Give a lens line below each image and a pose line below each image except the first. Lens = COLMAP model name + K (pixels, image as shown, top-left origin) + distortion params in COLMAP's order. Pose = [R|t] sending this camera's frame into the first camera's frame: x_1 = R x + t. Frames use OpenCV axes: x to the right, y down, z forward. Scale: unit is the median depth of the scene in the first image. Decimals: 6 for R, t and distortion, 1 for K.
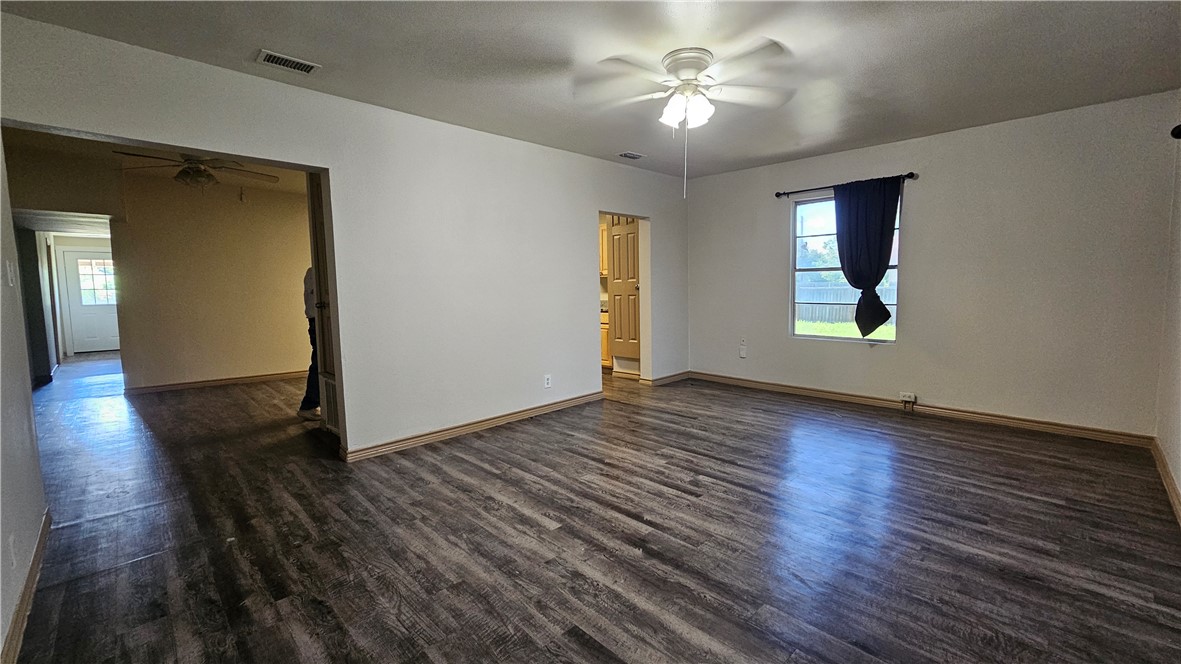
lens RADIAL K [[482.2, 0, 588.8], [0, 482.2, 329.8], [0, 0, 1]] dist [0.000568, -0.000583]
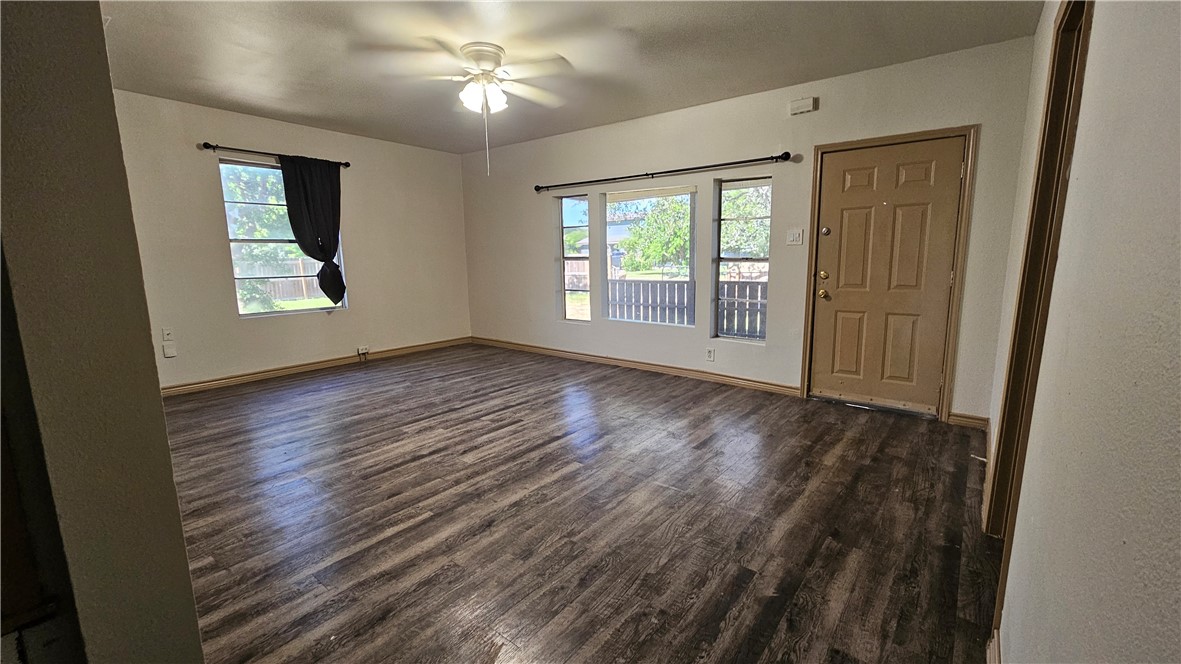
lens RADIAL K [[482.2, 0, 590.2], [0, 482.2, 330.7], [0, 0, 1]] dist [0.000568, -0.000583]
pose [[-0.119407, -0.141664, 0.982687, -0.873145], [0.102451, 0.982727, 0.154118, -0.054550], [-0.987545, 0.119080, -0.102831, 0.803207]]
